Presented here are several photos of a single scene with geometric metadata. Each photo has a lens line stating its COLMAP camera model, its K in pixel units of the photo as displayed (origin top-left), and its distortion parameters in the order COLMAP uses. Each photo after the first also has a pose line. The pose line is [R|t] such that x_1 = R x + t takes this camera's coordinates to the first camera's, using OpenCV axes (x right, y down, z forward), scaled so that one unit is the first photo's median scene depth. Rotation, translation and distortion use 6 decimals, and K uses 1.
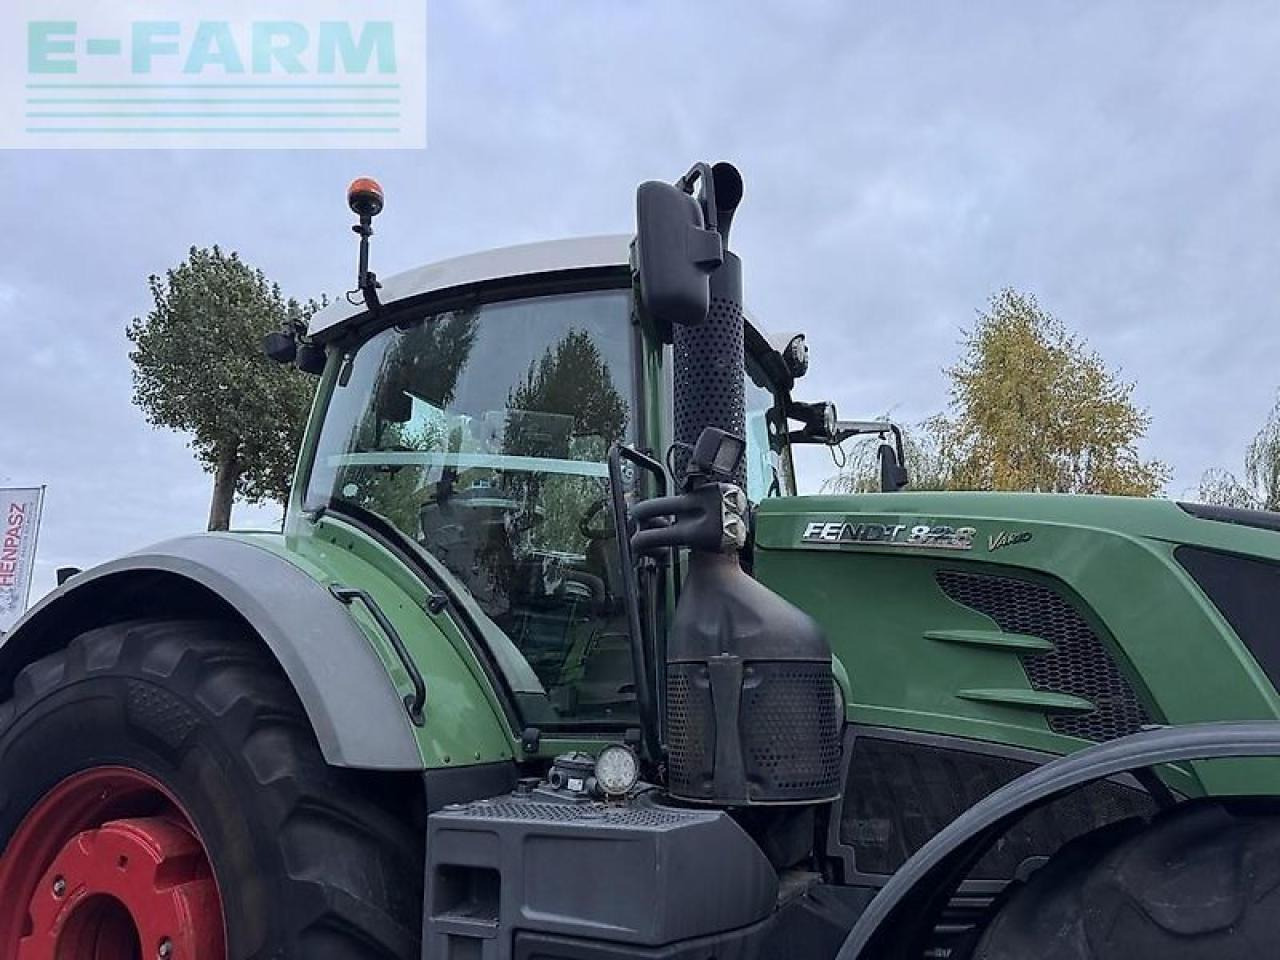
lens RADIAL K [[881.4, 0, 640.0], [0, 881.4, 480.0], [0, 0, 1]] dist [-0.000228, 0.002073]
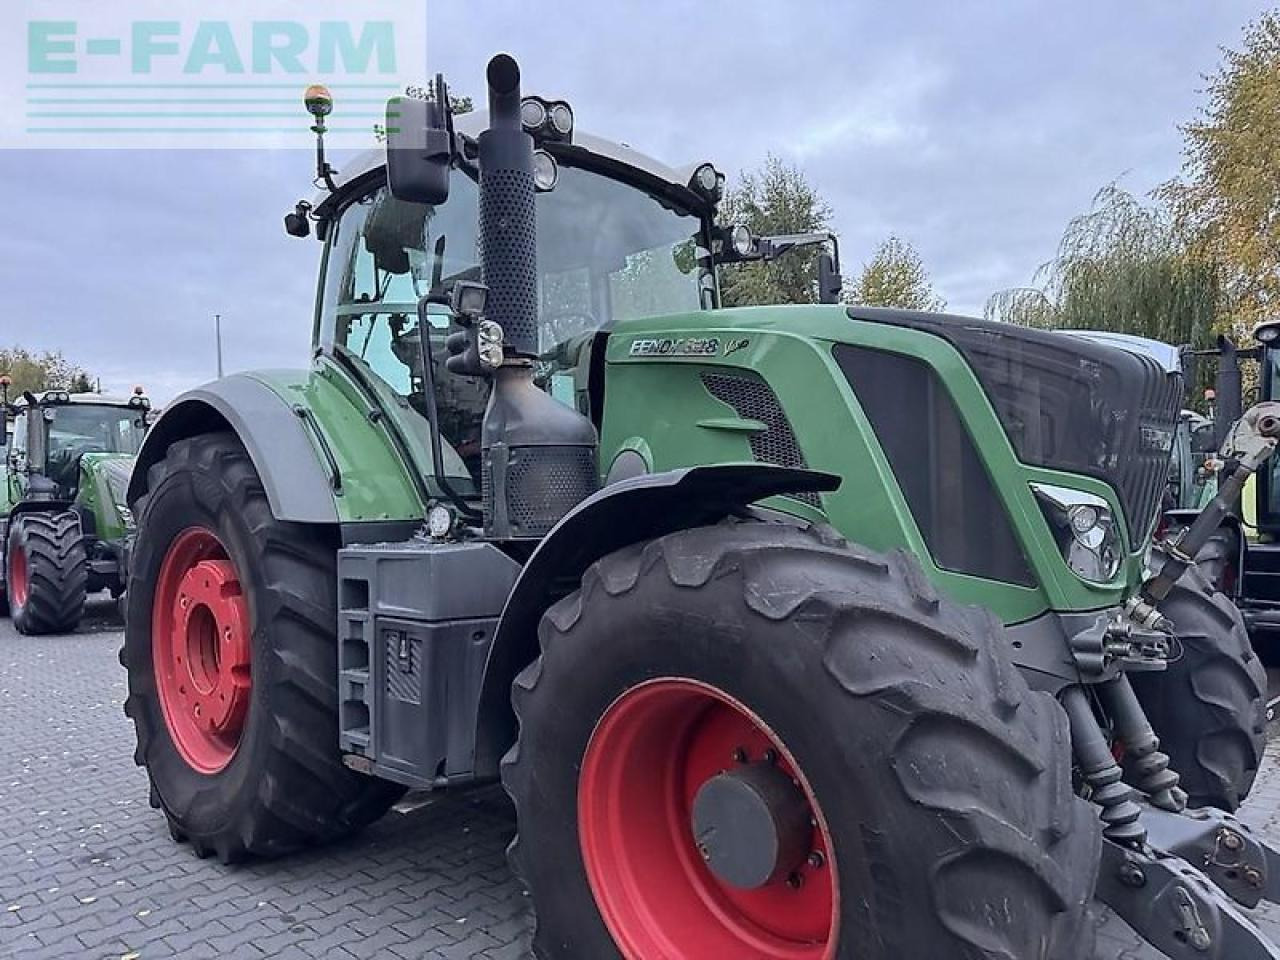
lens RADIAL K [[893.3, 0, 641.7], [0, 893.3, 485.4], [0, 0, 1]] dist [0.081195, -0.106595]
pose [[0.957516, -0.019304, -0.287734, 0.656691], [0.079938, 0.976425, 0.200508, -0.004743], [0.277080, -0.214990, 0.936486, -0.280004]]
